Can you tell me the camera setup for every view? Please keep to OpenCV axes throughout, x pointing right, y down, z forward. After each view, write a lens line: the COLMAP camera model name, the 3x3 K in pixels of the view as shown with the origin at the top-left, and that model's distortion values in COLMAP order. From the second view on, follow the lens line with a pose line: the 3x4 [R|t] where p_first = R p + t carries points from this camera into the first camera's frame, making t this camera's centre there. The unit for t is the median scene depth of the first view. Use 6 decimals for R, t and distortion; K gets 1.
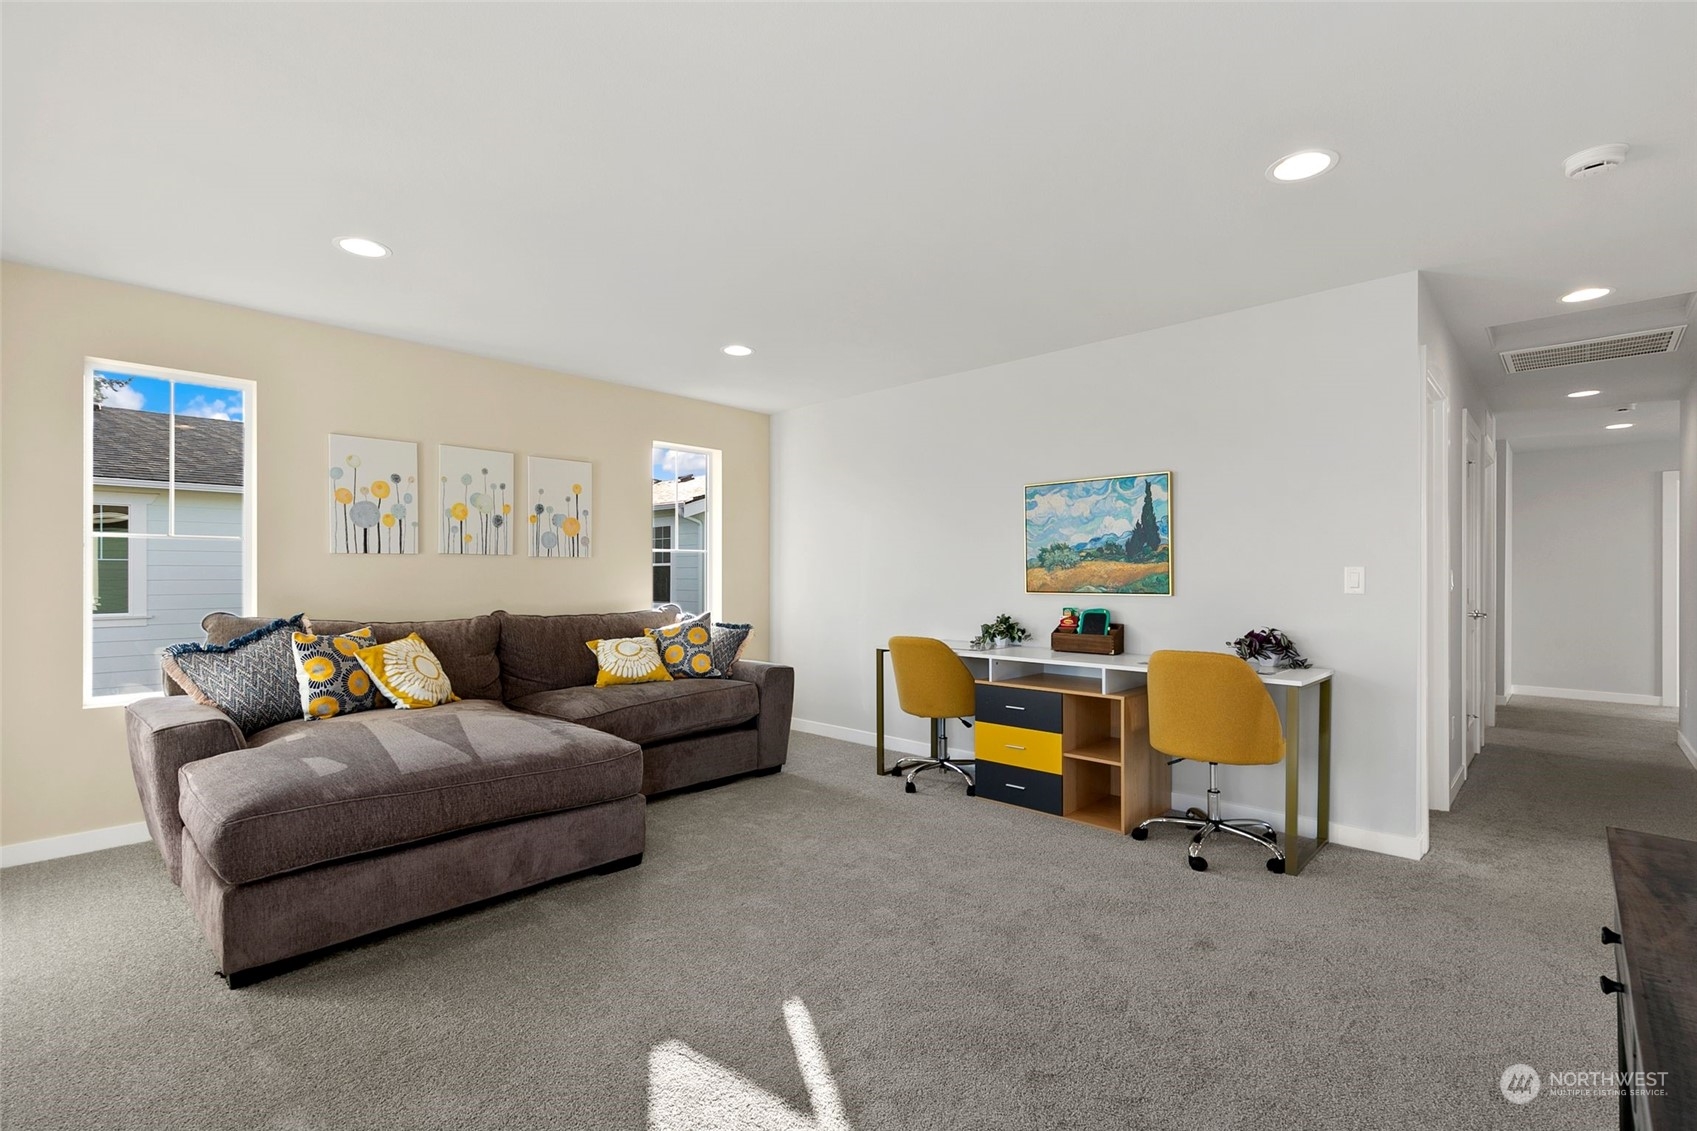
lens RADIAL K [[772.4, 0, 842.5], [0, 772.4, 574.3], [0, 0, 1]] dist [0.003965, 0.000562]
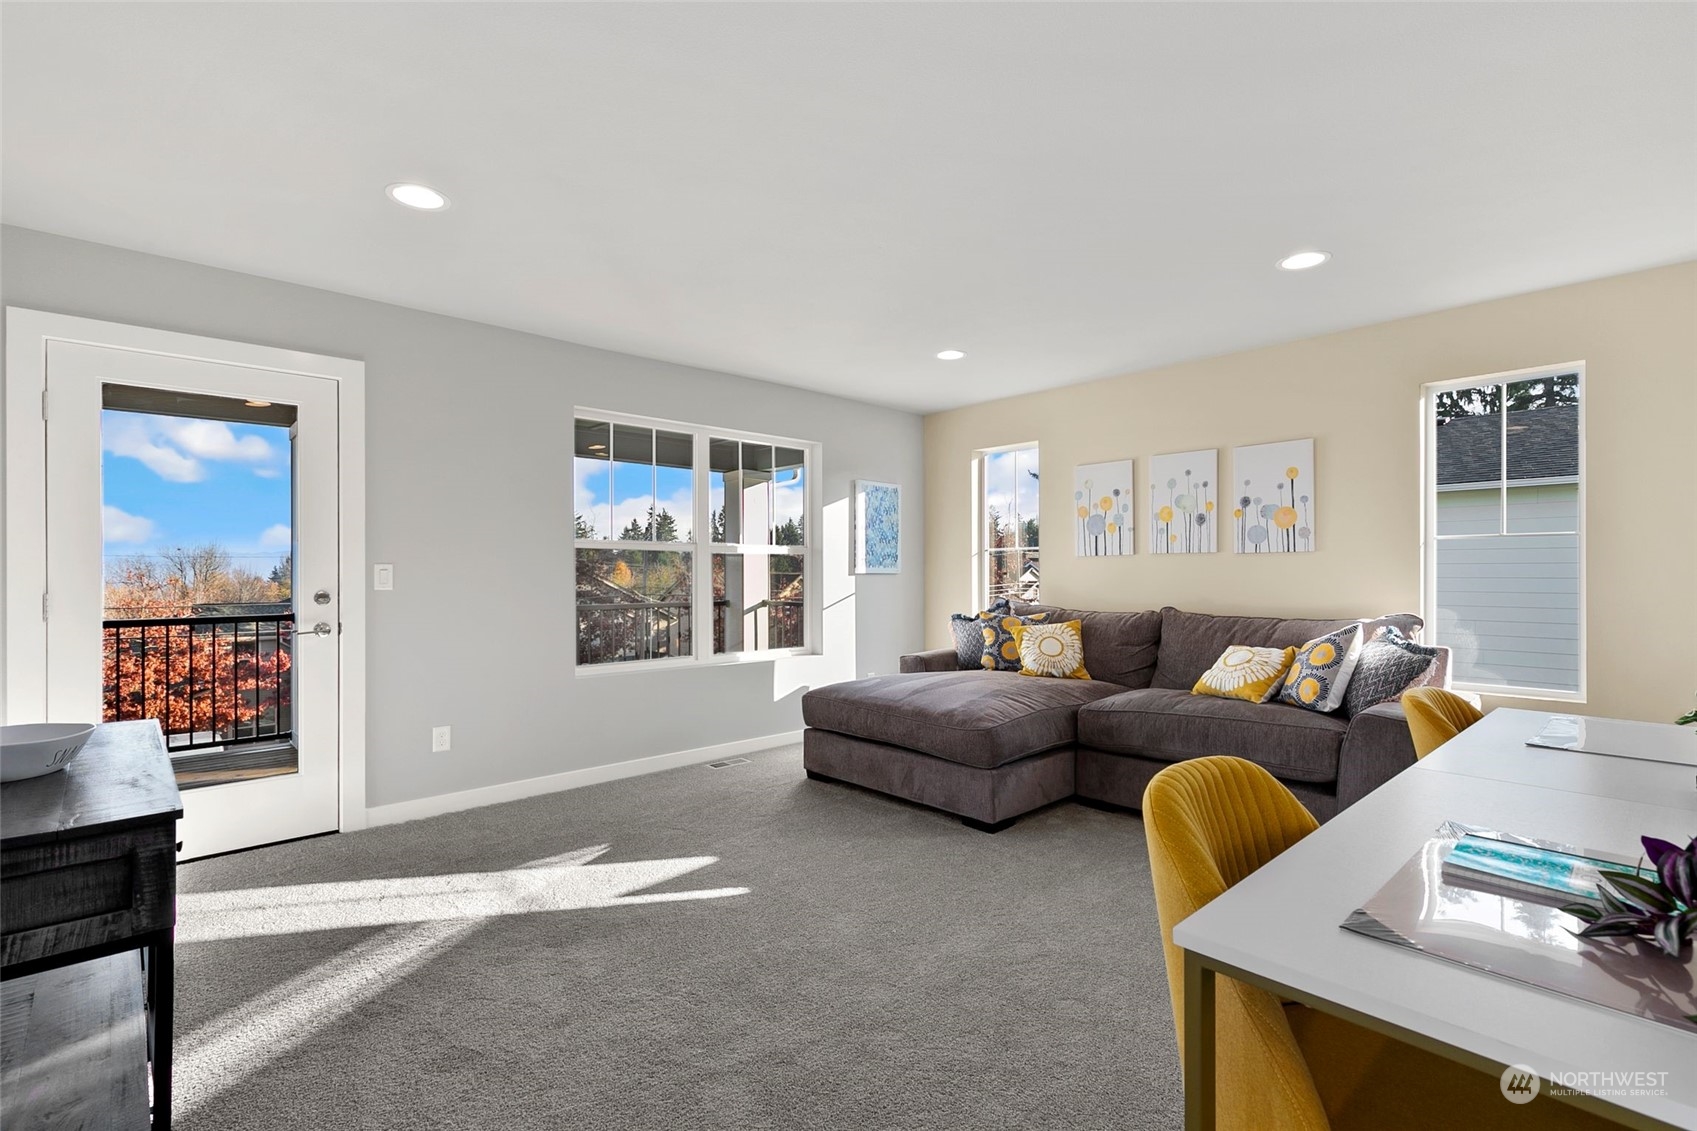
lens RADIAL K [[772.4, 0, 842.5], [0, 772.4, 574.3], [0, 0, 1]] dist [0.003965, 0.000562]
pose [[-0.069690, 0.001257, -0.997568, 0.651778], [0.002793, 0.999996, 0.001065, 0.000725], [0.997565, -0.002712, -0.069693, 0.657816]]
